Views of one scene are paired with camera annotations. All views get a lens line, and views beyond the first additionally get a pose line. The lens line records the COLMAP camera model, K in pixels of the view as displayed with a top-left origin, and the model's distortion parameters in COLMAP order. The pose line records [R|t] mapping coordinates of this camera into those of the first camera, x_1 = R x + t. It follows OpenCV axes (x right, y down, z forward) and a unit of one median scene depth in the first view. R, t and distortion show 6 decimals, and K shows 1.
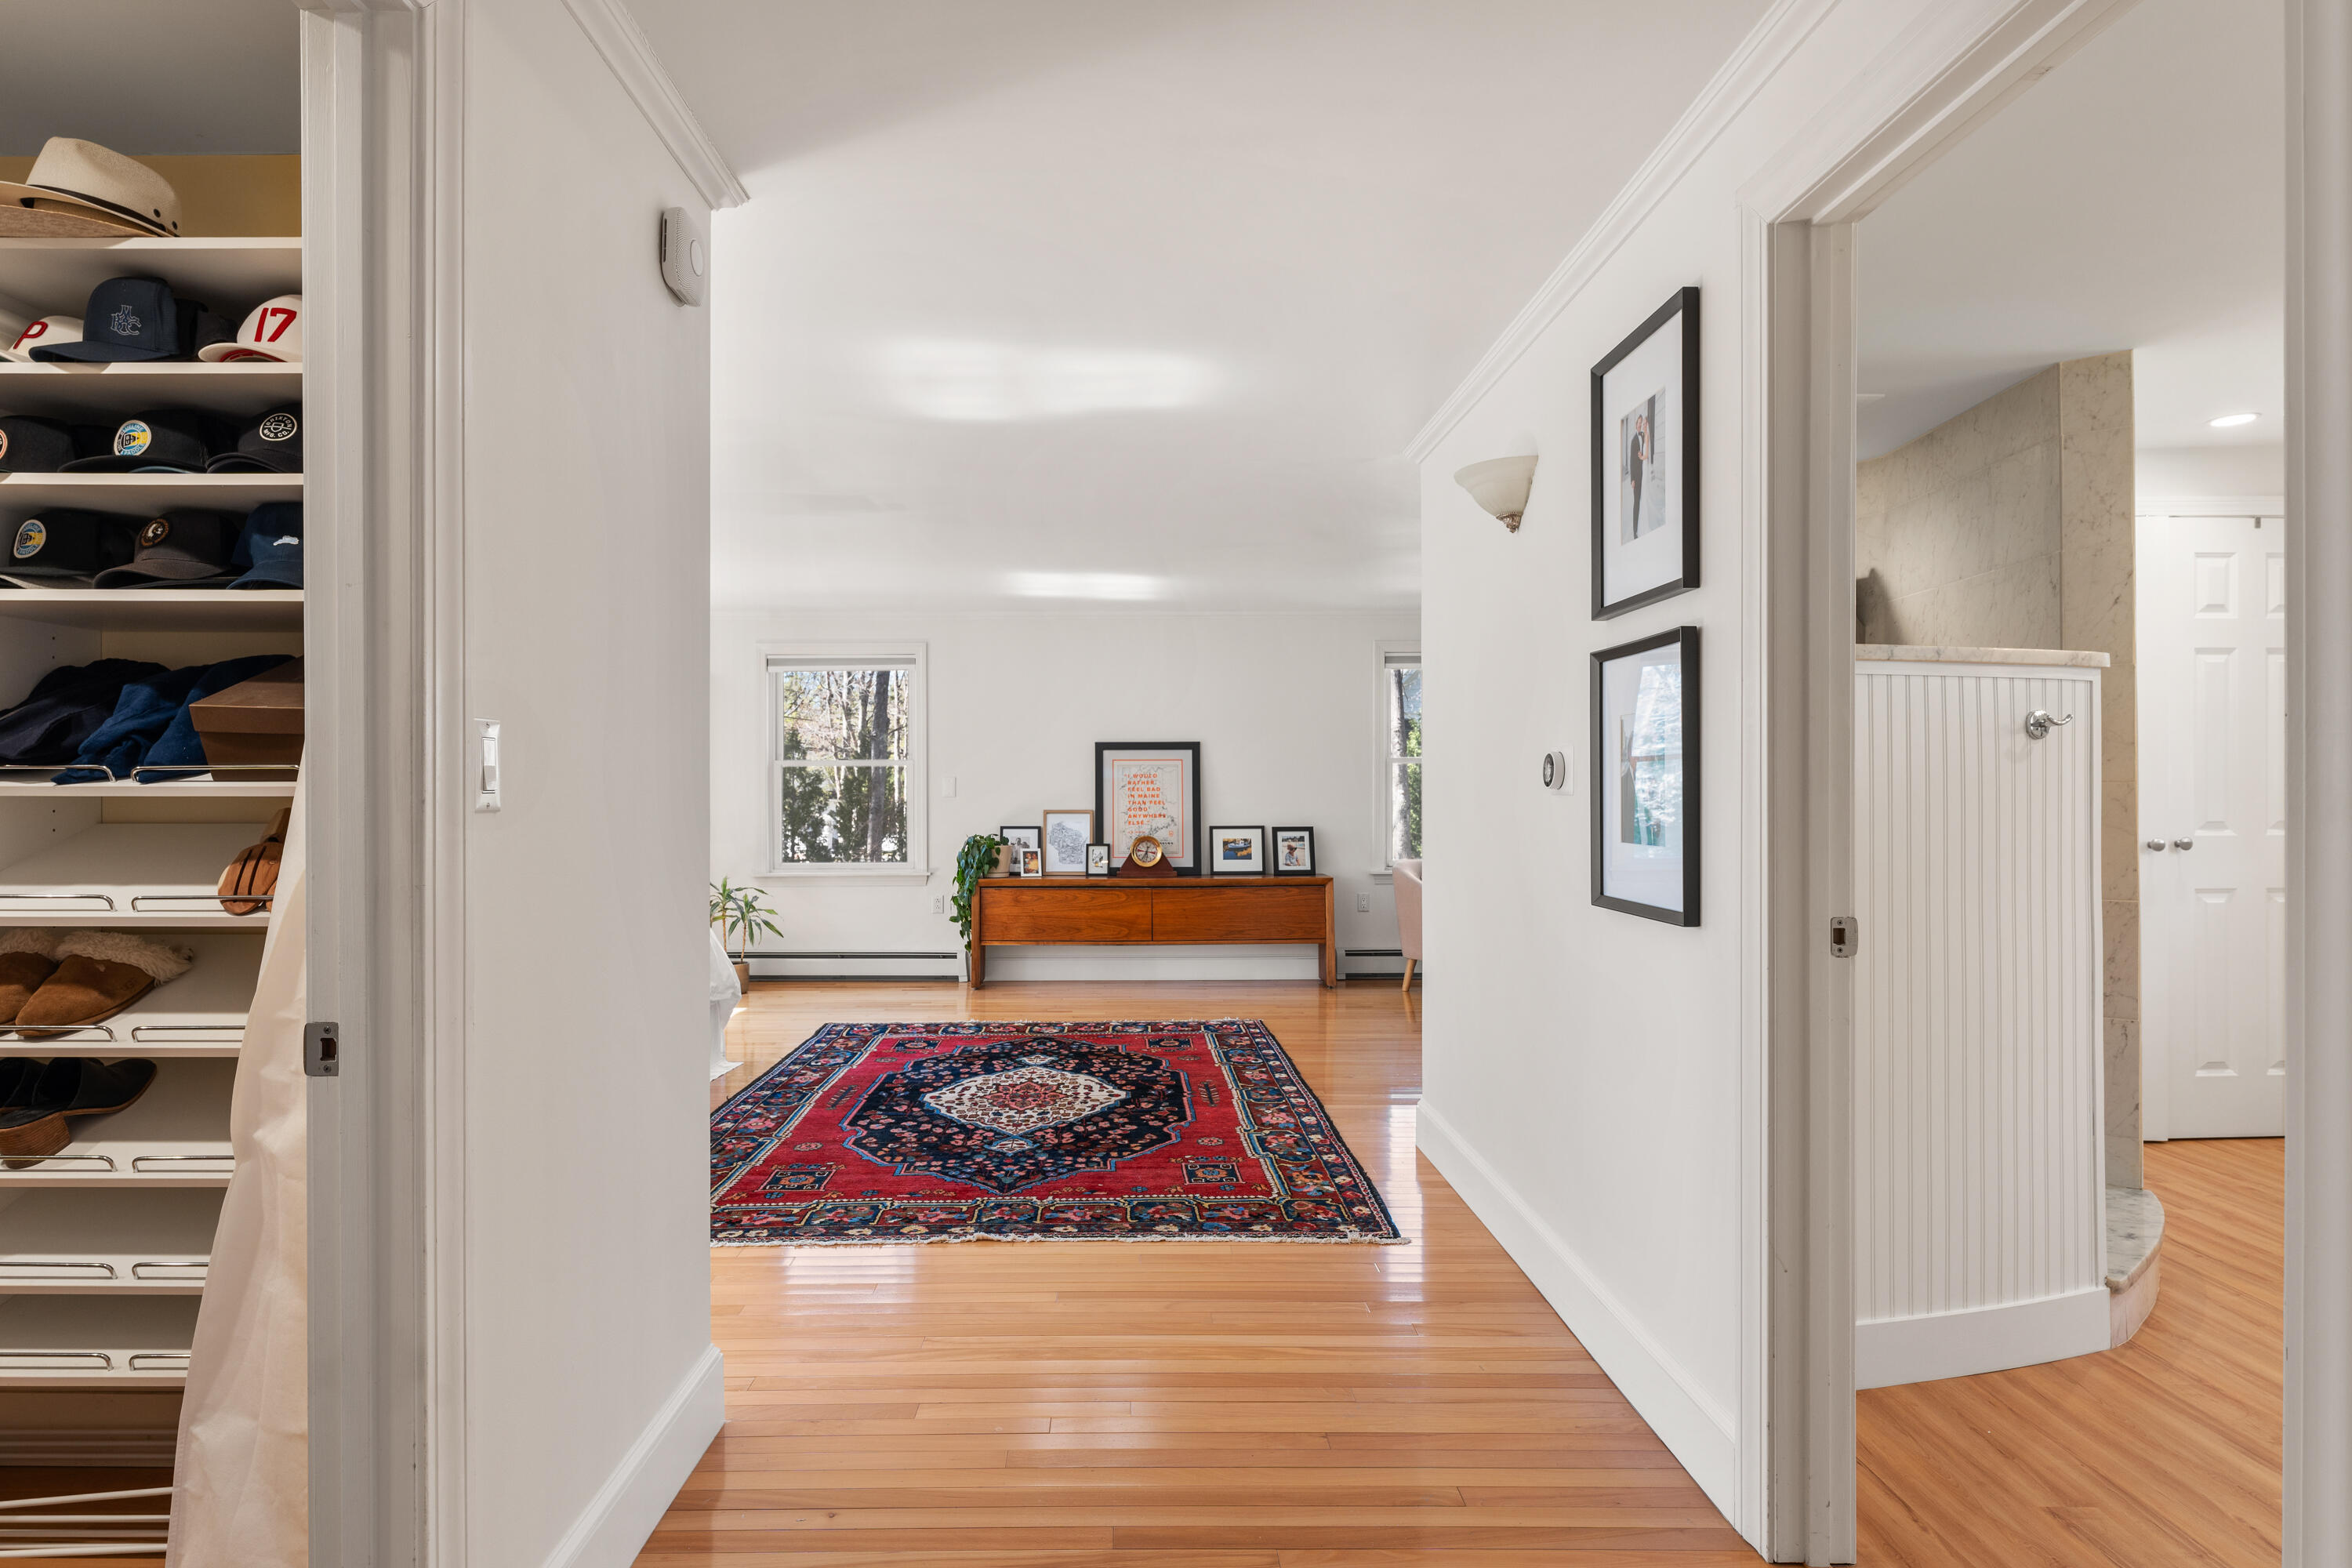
lens RADIAL K [[1233.8, 0, 1127.5], [0, 1233.8, 794.6], [0, 0, 1]] dist [0.003011, 0.001197]
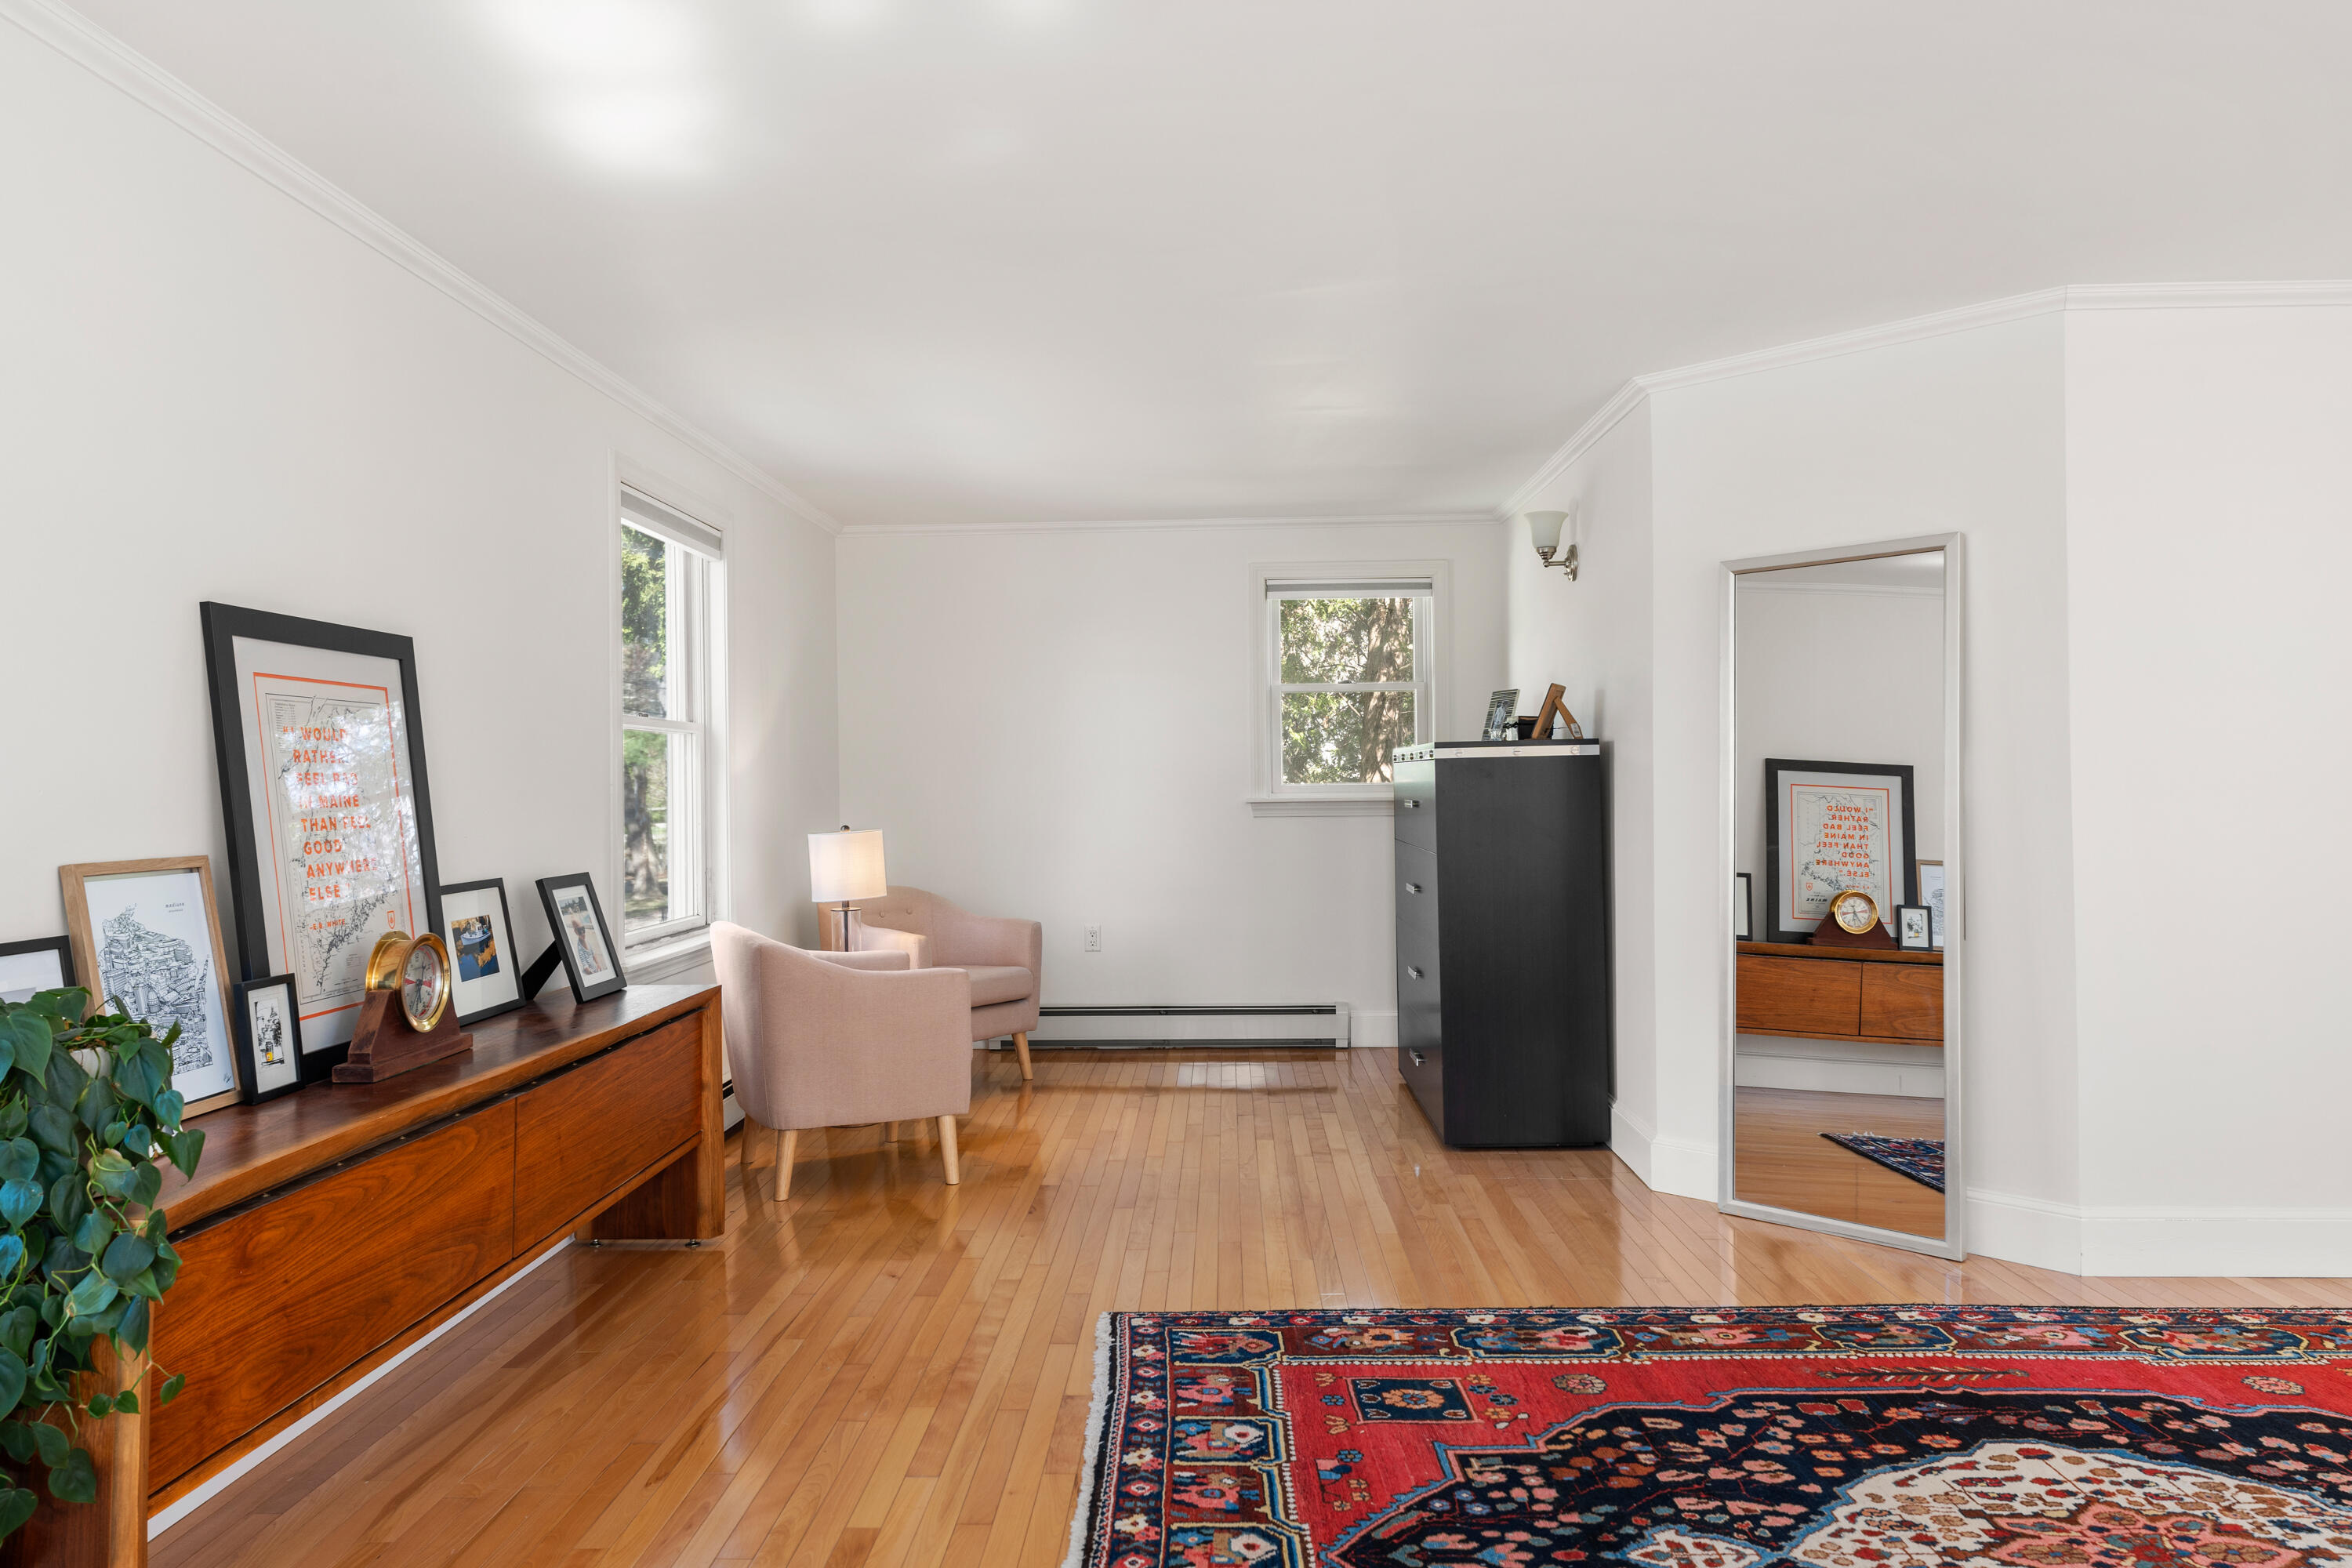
lens RADIAL K [[1520.8, 0, 1176.5], [0, 1520.8, 786.9], [0, 0, 1]] dist [0.000275, -0.000154]
pose [[0.030412, 0.002896, 0.999533, -0.615520], [0.002431, 0.999993, -0.002971, -0.001392], [-0.999534, 0.002520, 0.030405, 1.375489]]
